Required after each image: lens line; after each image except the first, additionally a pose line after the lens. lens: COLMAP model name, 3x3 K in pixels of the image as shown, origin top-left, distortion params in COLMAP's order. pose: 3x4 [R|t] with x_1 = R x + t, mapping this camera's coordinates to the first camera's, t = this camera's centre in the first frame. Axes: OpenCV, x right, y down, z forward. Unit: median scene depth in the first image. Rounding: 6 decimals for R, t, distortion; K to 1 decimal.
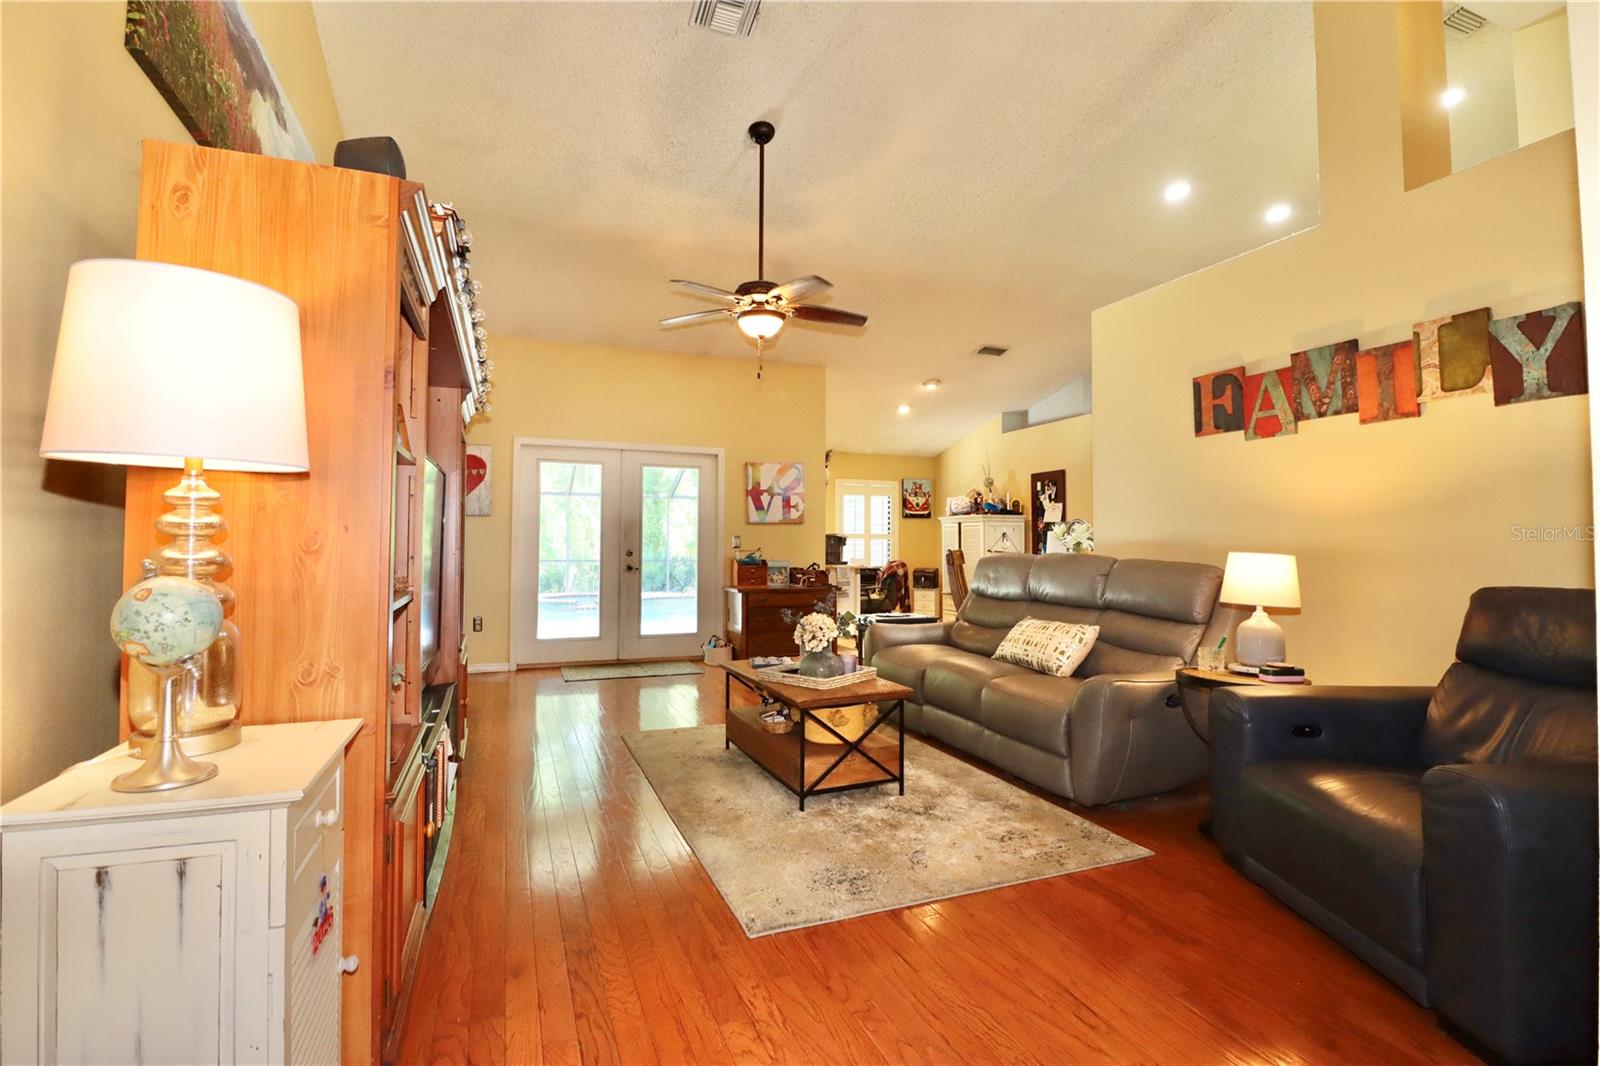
lens RADIAL K [[737.5, 0, 802.5], [0, 737.5, 520.5], [0, 0, 1]] dist [-0.000121, -0.013328]
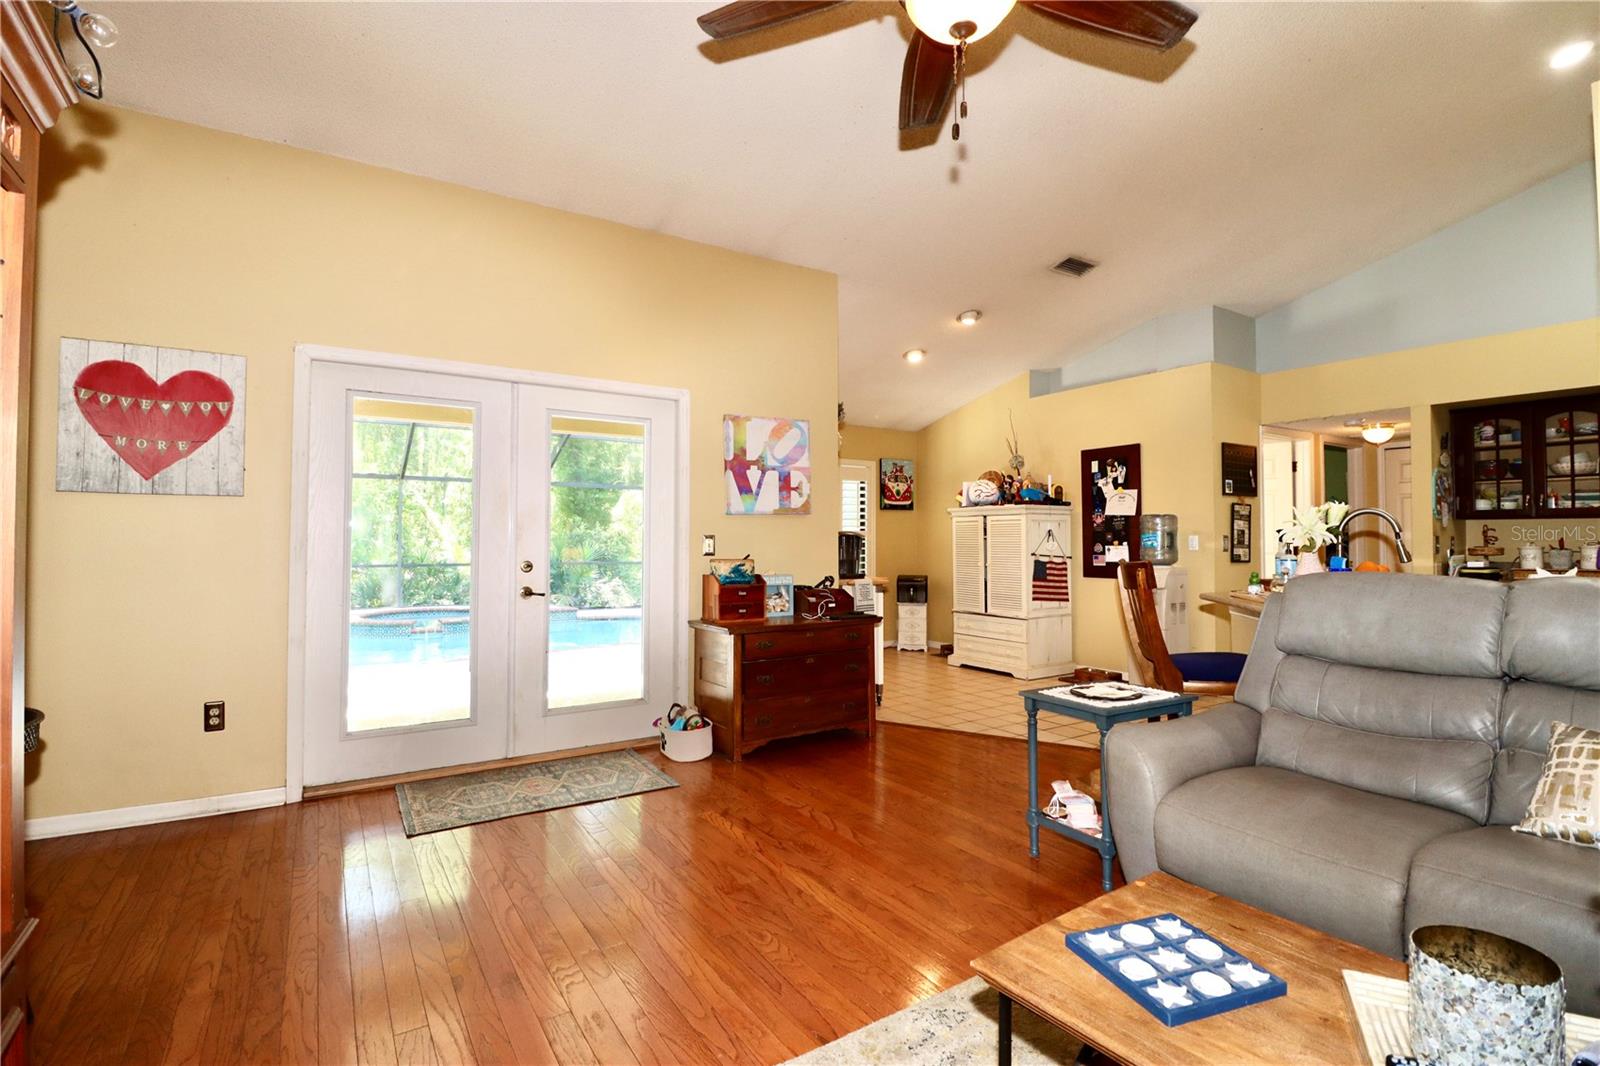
lens RADIAL K [[737.5, 0, 802.5], [0, 737.5, 520.5], [0, 0, 1]] dist [-0.000121, -0.013328]
pose [[0.980845, 0.002439, 0.194776, -0.128447], [-0.003779, 0.999972, 0.006507, 0.004184], [-0.194755, -0.007118, 0.980826, 0.379328]]
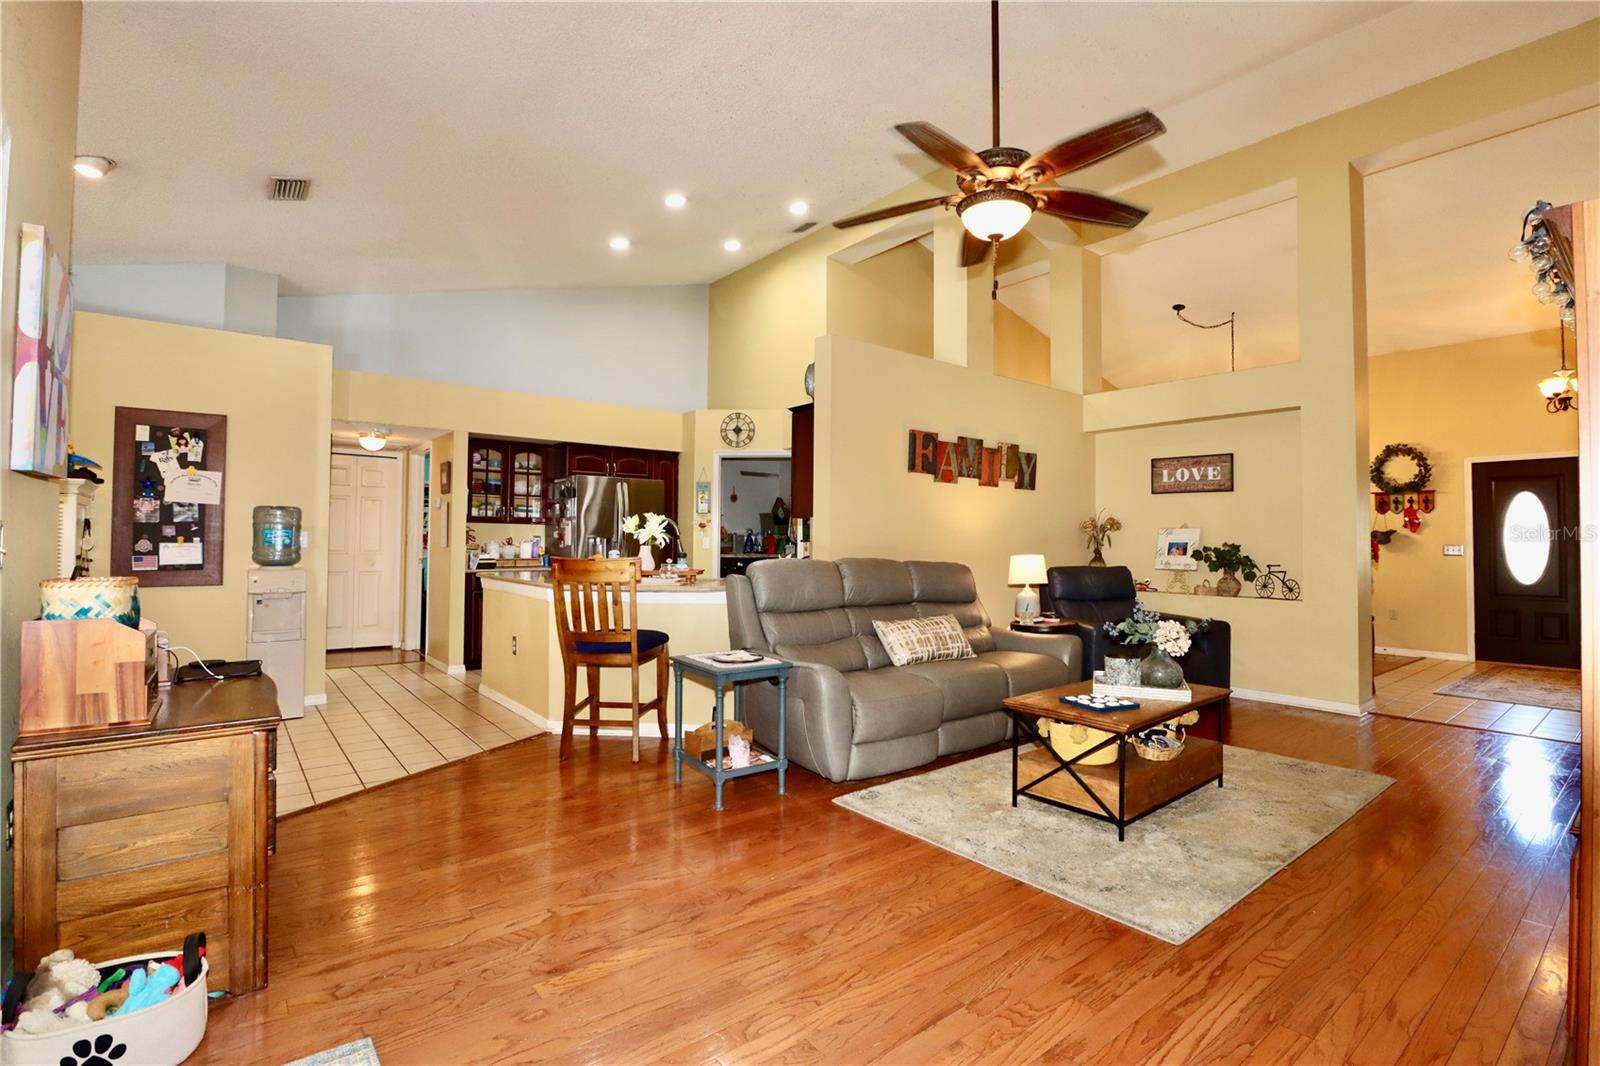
lens RADIAL K [[737.5, 0, 802.5], [0, 737.5, 520.5], [0, 0, 1]] dist [-0.000121, -0.013328]
pose [[-0.291045, 0.022618, 0.956442, -0.370328], [-0.040358, 0.998540, -0.035894, 0.018469], [-0.955858, -0.049047, -0.289707, 0.797281]]
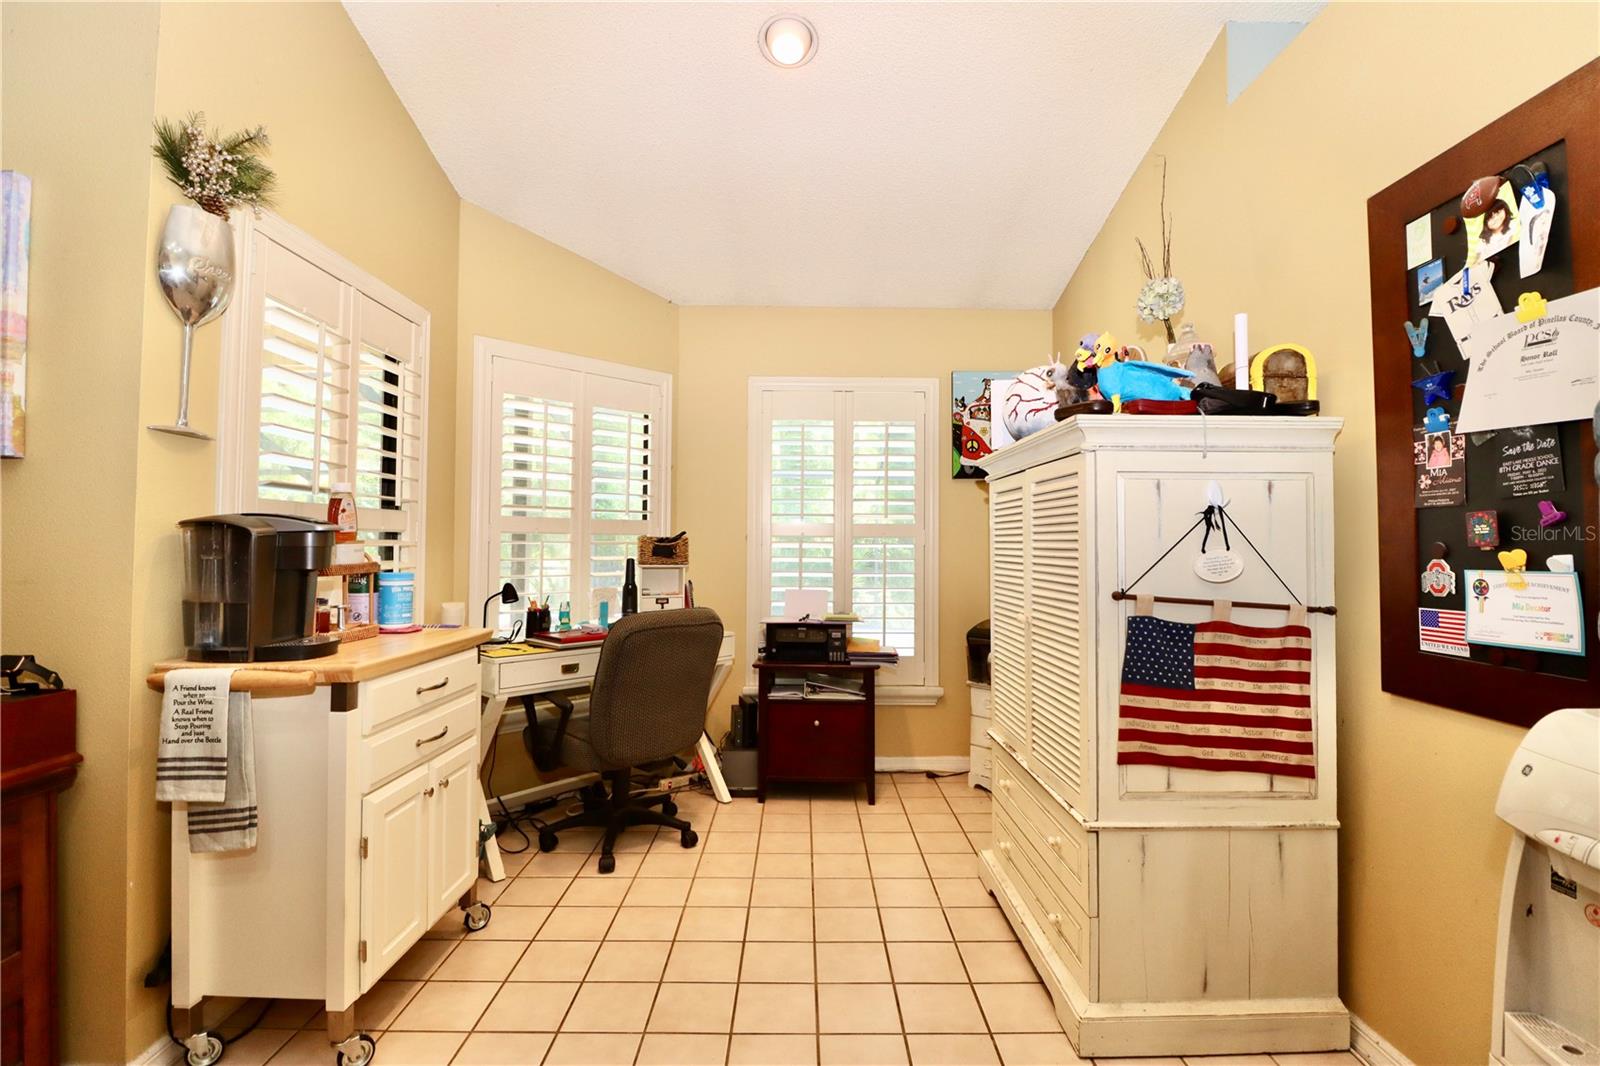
lens RADIAL K [[737.5, 0, 802.5], [0, 737.5, 520.5], [0, 0, 1]] dist [-0.000121, -0.013328]
pose [[0.929260, -0.009470, -0.369305, 0.282918], [0.010291, 0.999947, 0.000253, 0.022300], [0.369283, -0.004036, 0.929308, 0.895794]]
